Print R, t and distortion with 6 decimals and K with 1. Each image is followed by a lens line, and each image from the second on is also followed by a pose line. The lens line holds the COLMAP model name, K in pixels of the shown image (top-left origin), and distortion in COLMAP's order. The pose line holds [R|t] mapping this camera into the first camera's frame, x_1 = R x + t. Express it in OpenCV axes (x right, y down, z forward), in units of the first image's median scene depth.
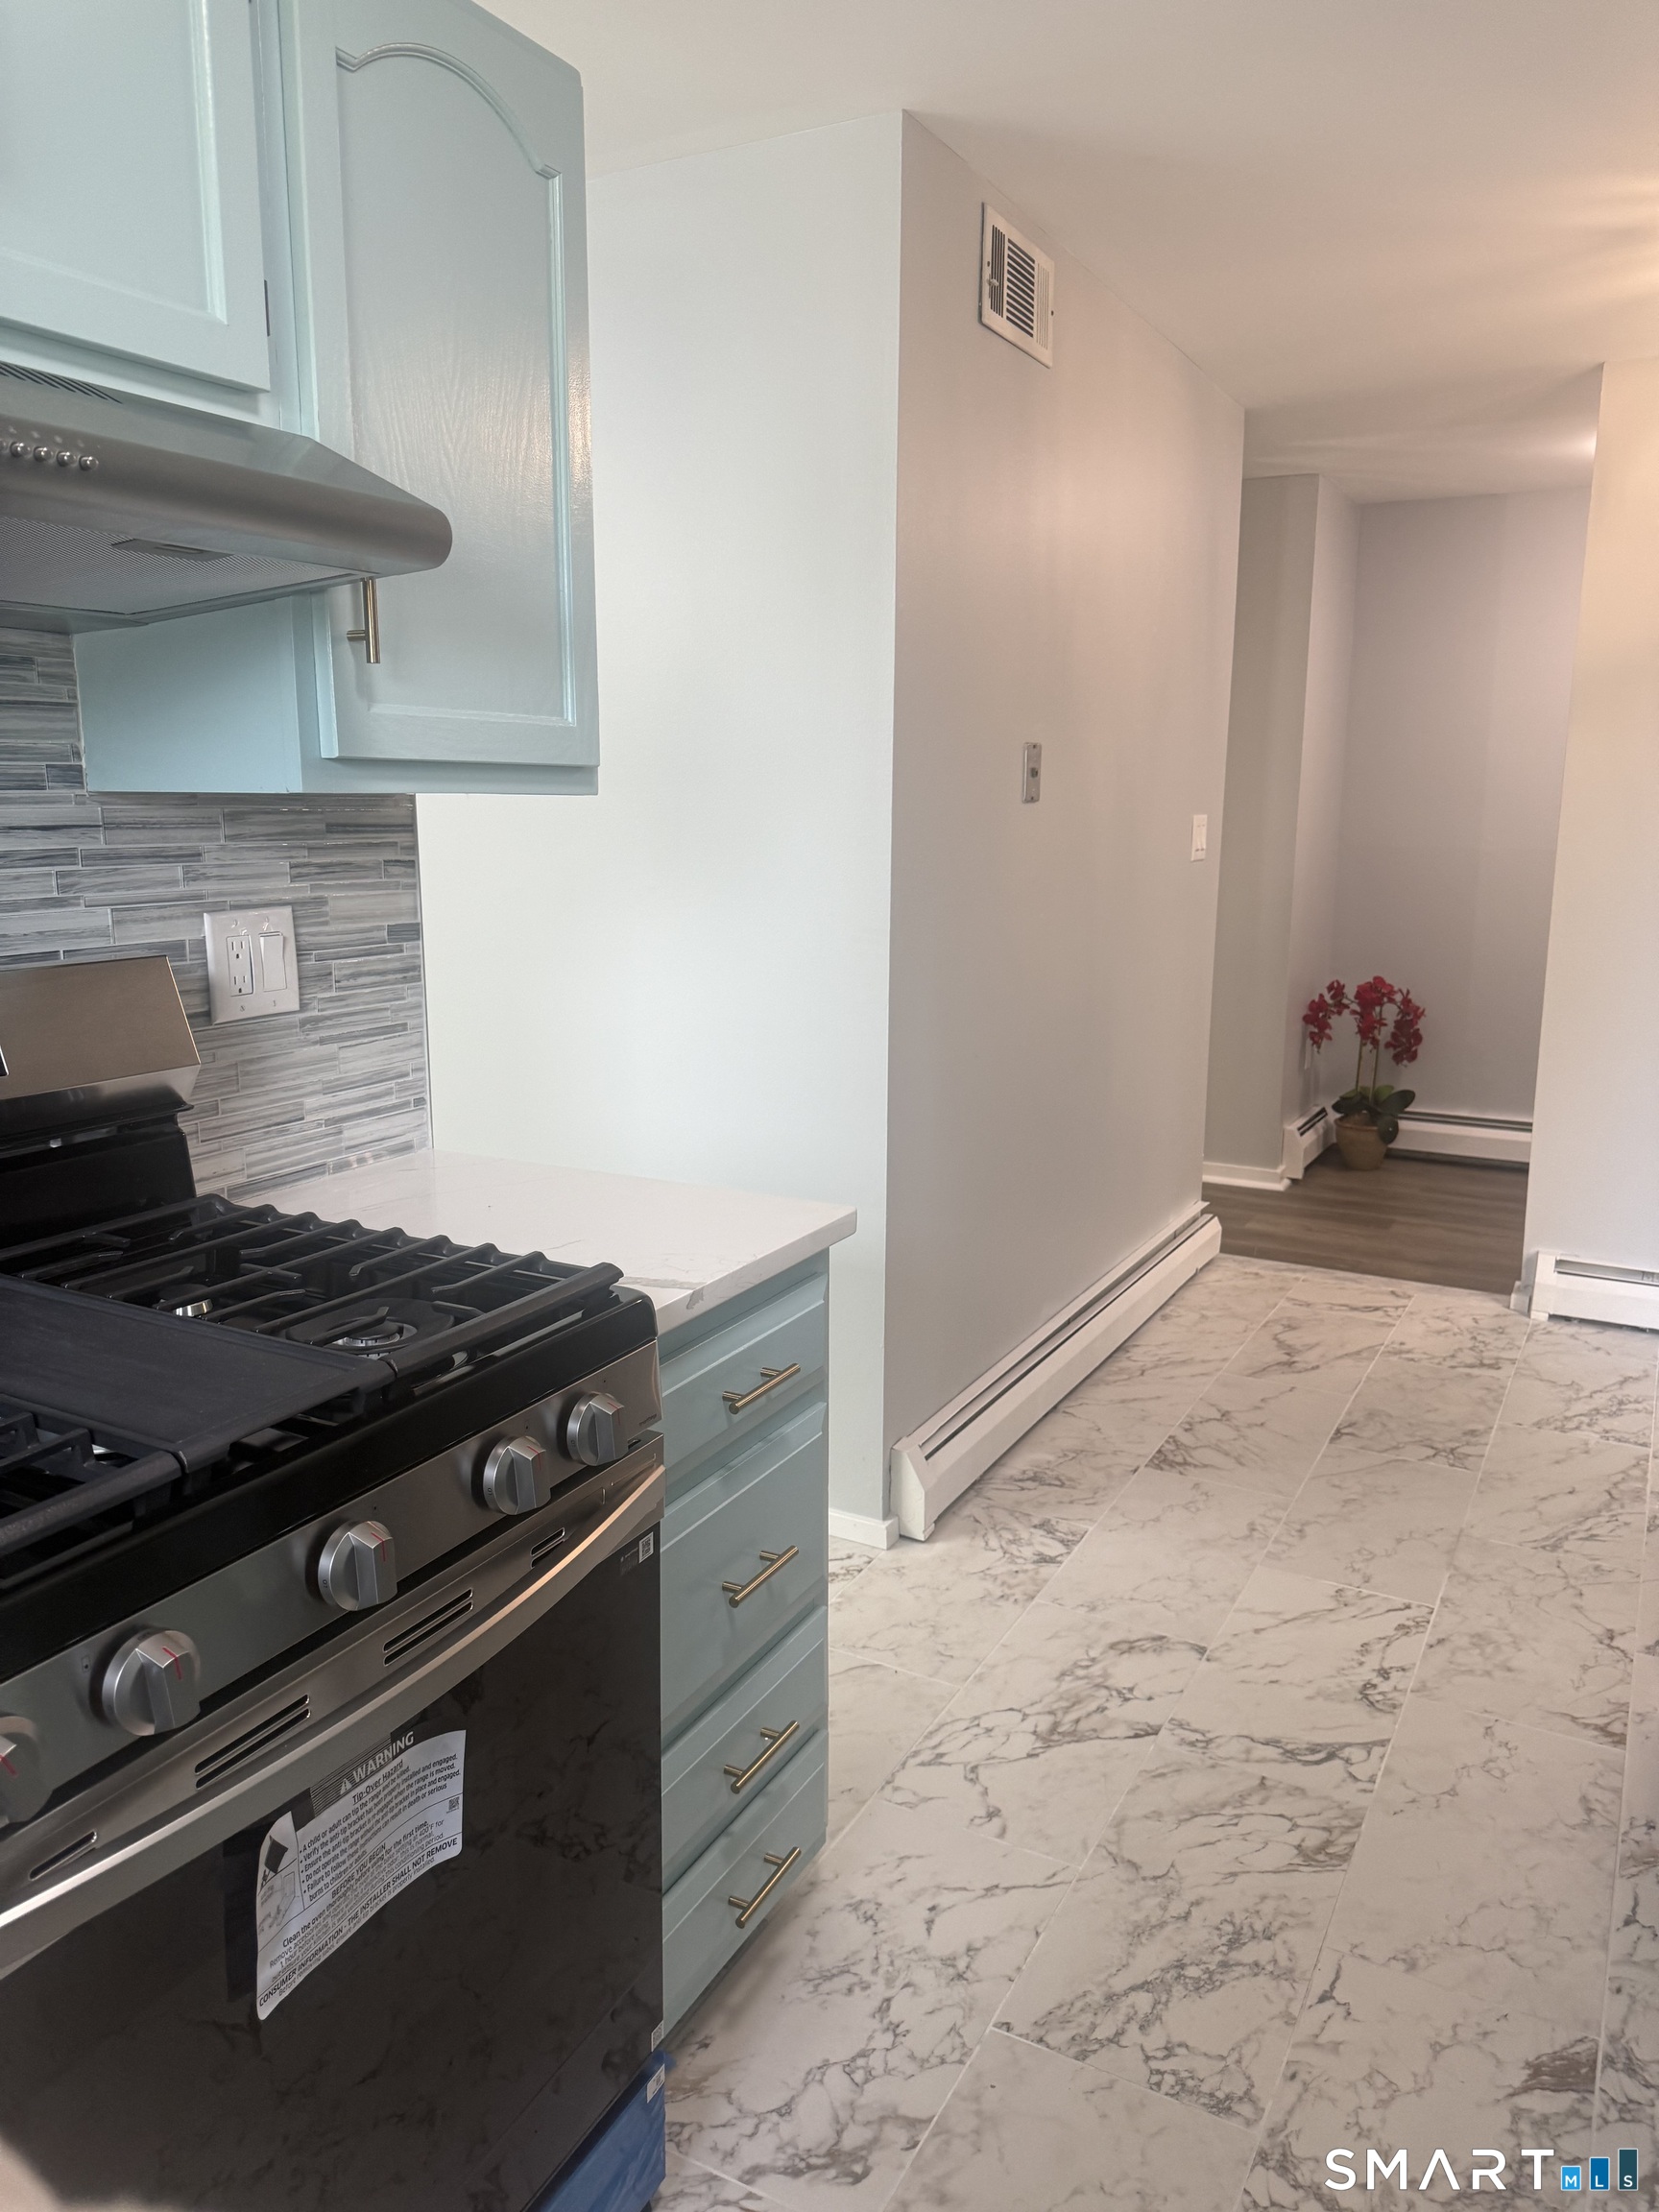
lens RADIAL K [[1554.6, 0, 754.6], [0, 1554.6, 1066.2], [0, 0, 1]] dist [0.074157, -0.093189]
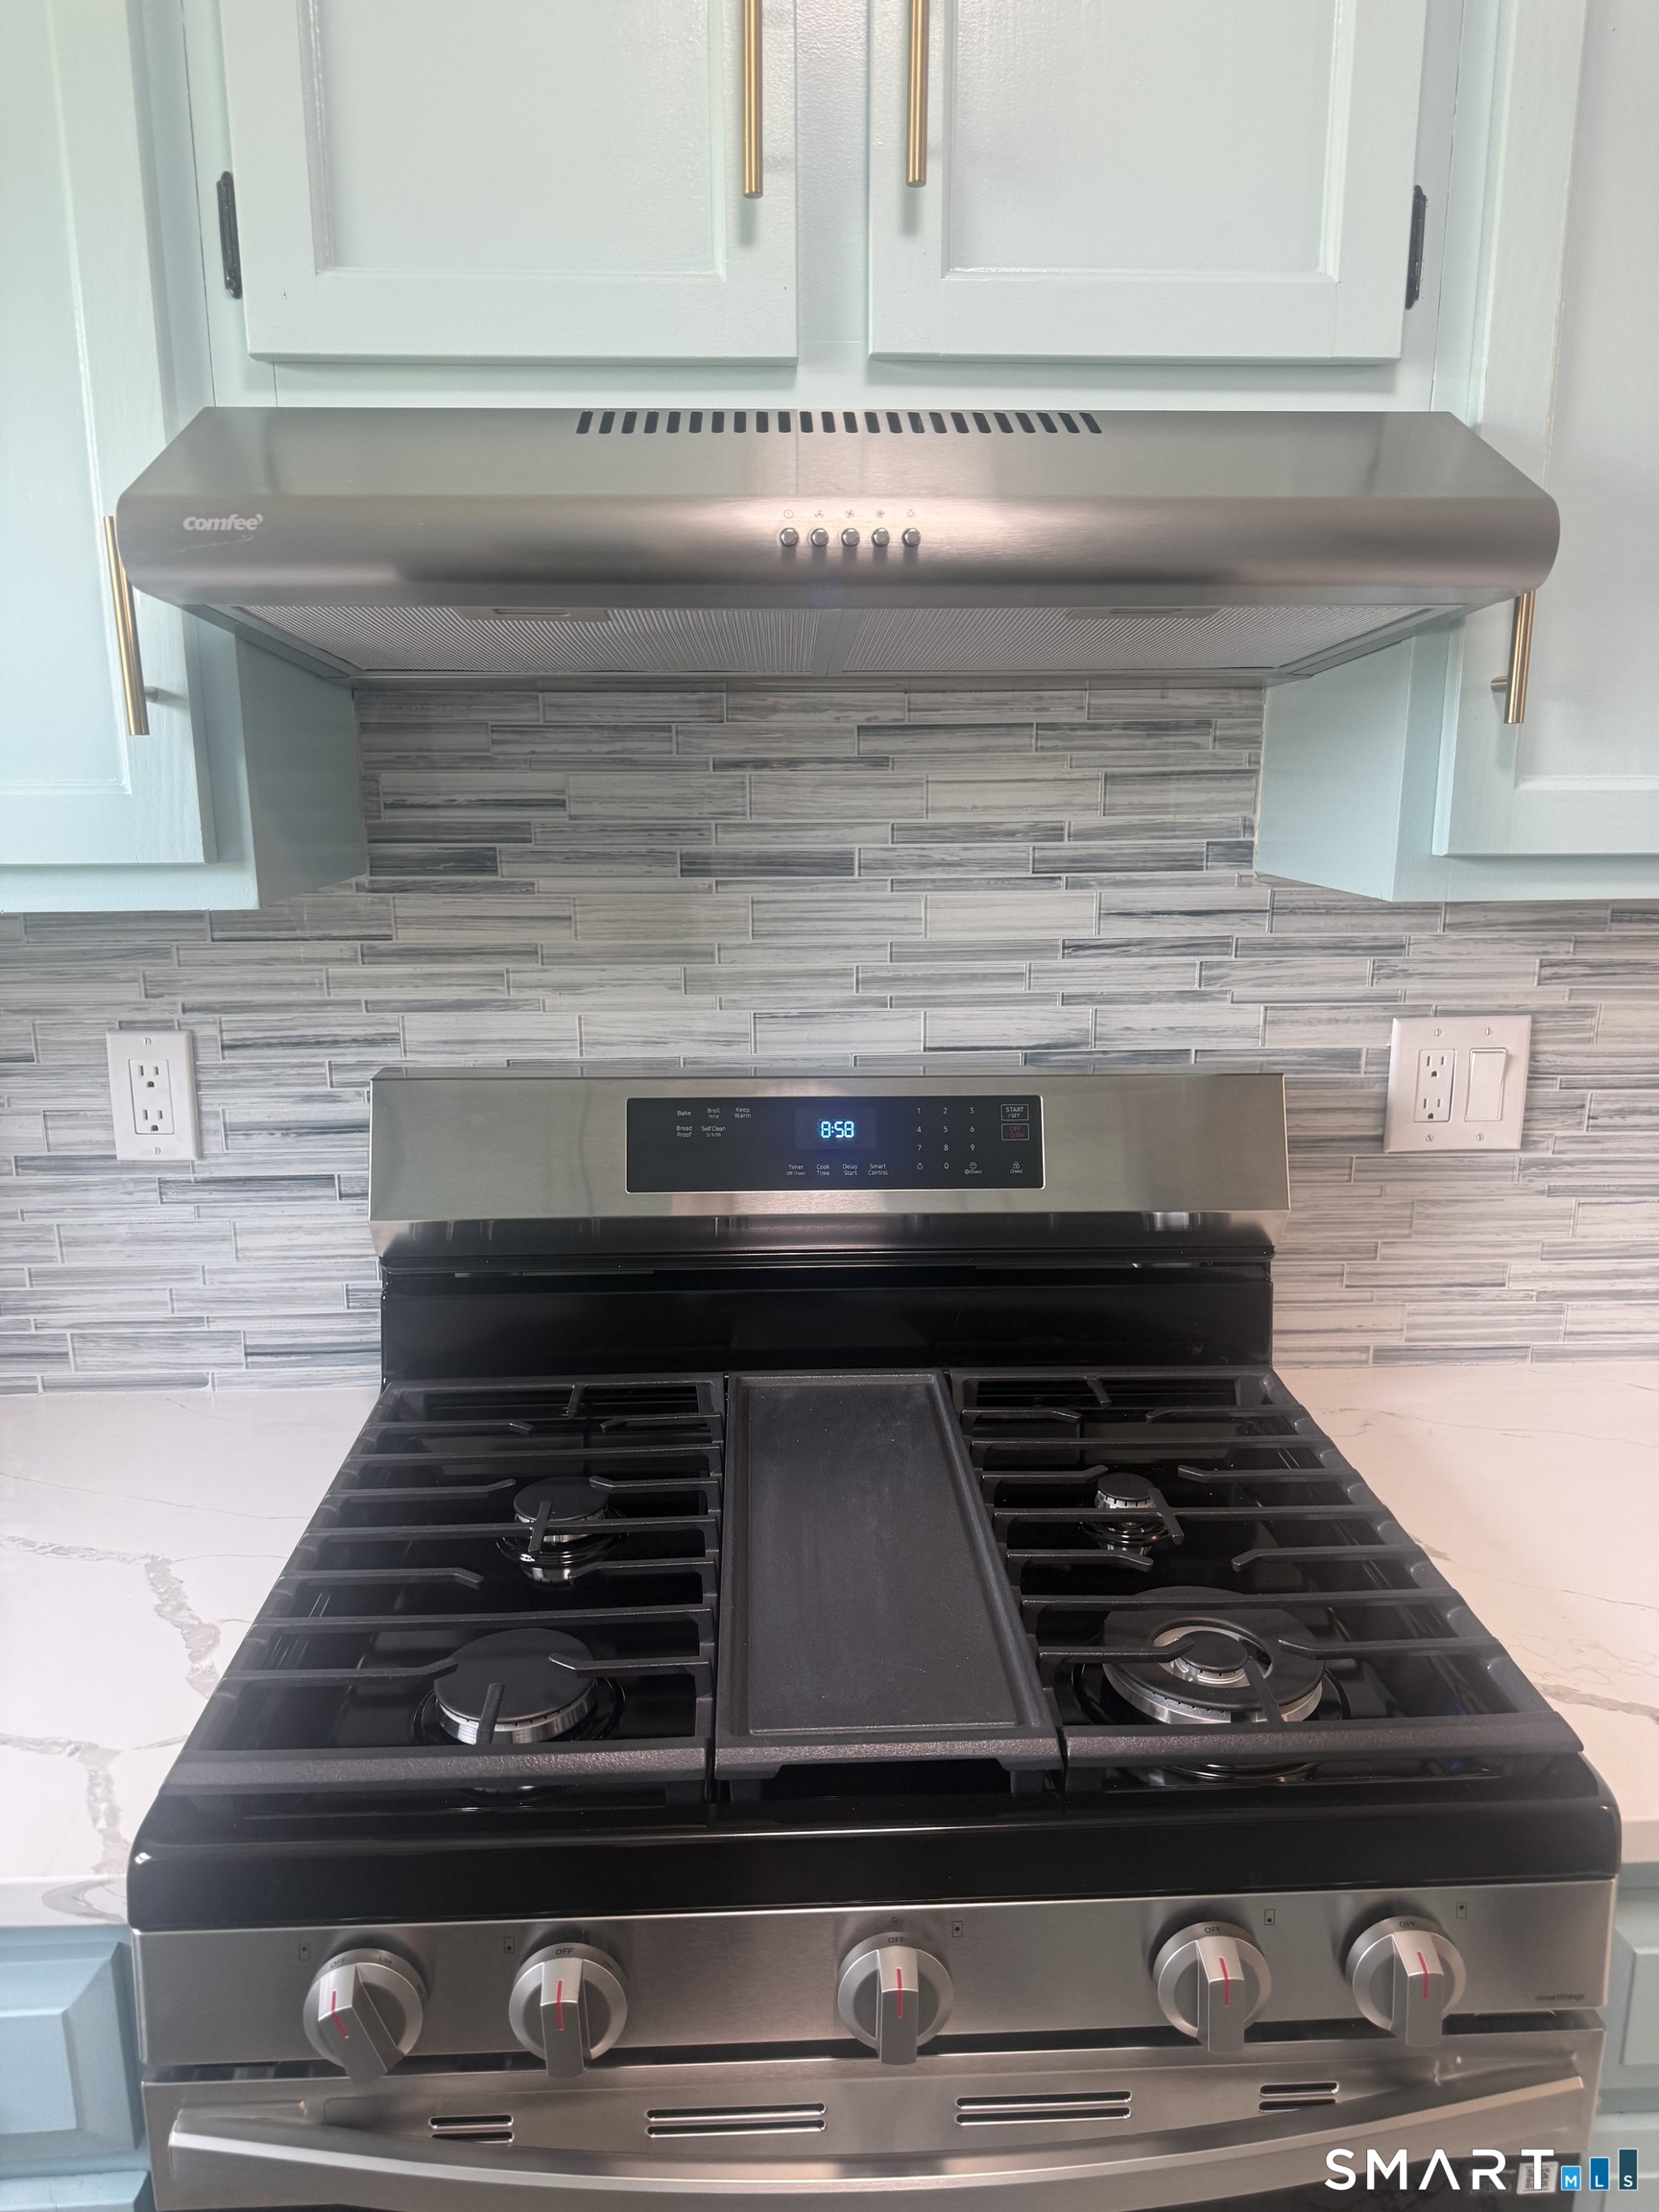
lens RADIAL K [[1554.6, 0, 831.1], [0, 1554.6, 1107.9], [0, 0, 1]] dist [0.074157, -0.093189]
pose [[0.591753, 0.172036, -0.787548, 0.128454], [-0.146554, 0.983641, 0.104753, -0.095840], [0.792685, 0.053431, 0.607285, 0.279322]]
